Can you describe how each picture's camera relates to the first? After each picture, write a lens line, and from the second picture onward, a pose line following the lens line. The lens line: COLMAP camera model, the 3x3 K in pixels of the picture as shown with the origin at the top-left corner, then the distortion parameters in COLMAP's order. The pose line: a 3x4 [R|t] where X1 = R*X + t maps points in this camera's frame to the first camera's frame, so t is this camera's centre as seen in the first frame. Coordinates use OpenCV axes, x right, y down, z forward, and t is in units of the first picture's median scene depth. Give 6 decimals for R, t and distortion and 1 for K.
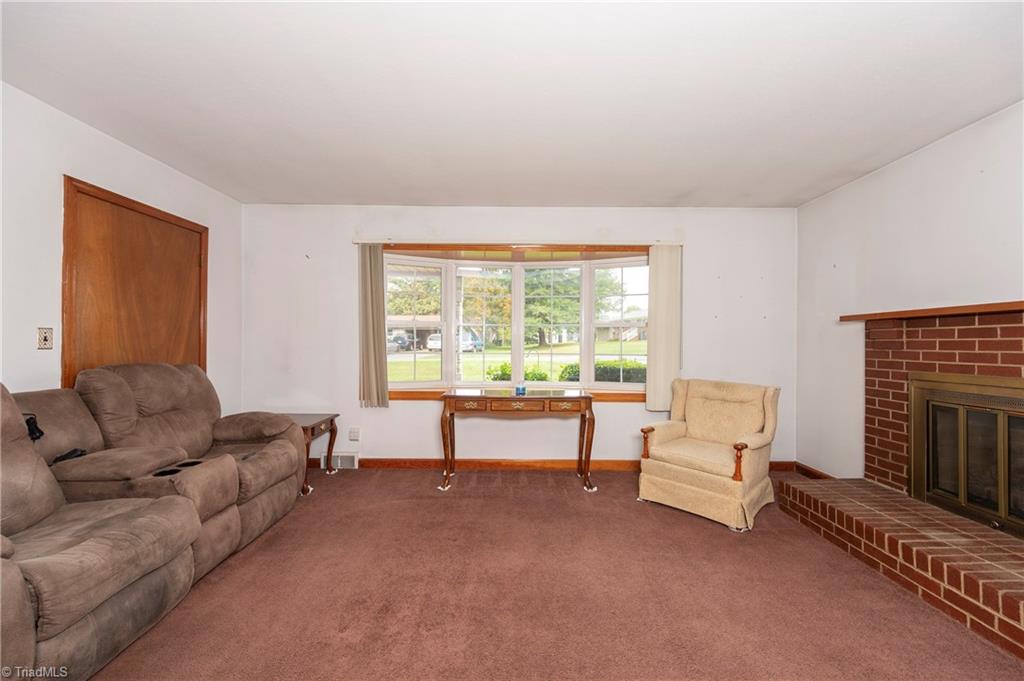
lens RADIAL K [[403.0, 0, 512.0], [0, 403.0, 340.5], [0, 0, 1]] dist [0.000419, -0.000212]
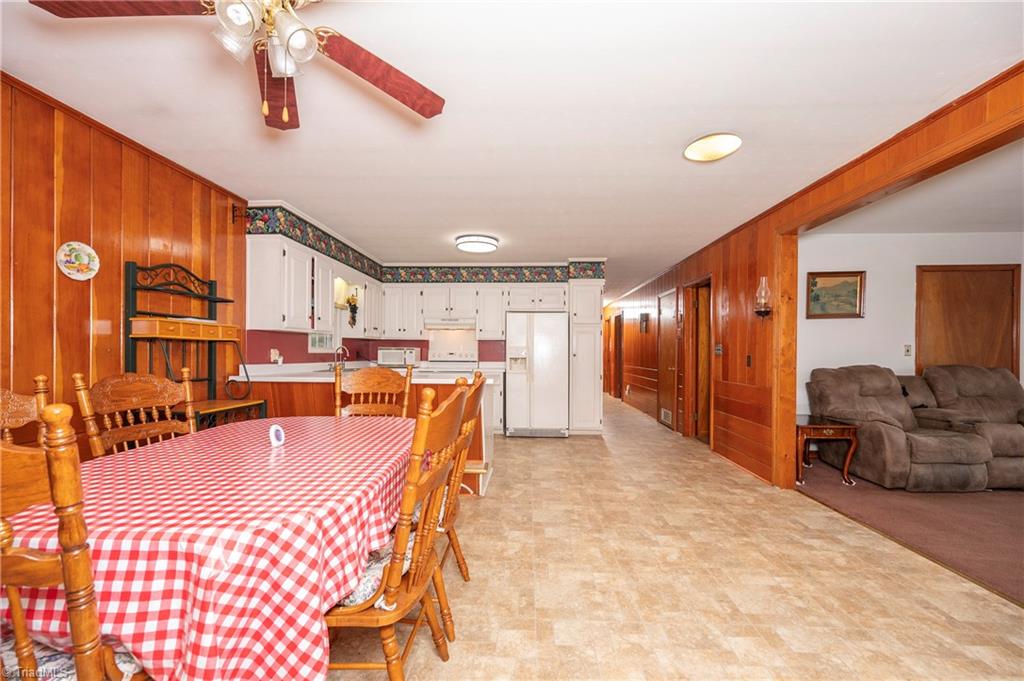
lens RADIAL K [[404.5, 0, 511.8], [0, 404.5, 352.4], [0, 0, 1]] dist [0.001494, 0.000153]
pose [[-0.039563, -0.001361, -0.999216, 0.906113], [0.003862, 0.999991, -0.001515, -0.000393], [0.999210, -0.003919, -0.039557, -0.861644]]
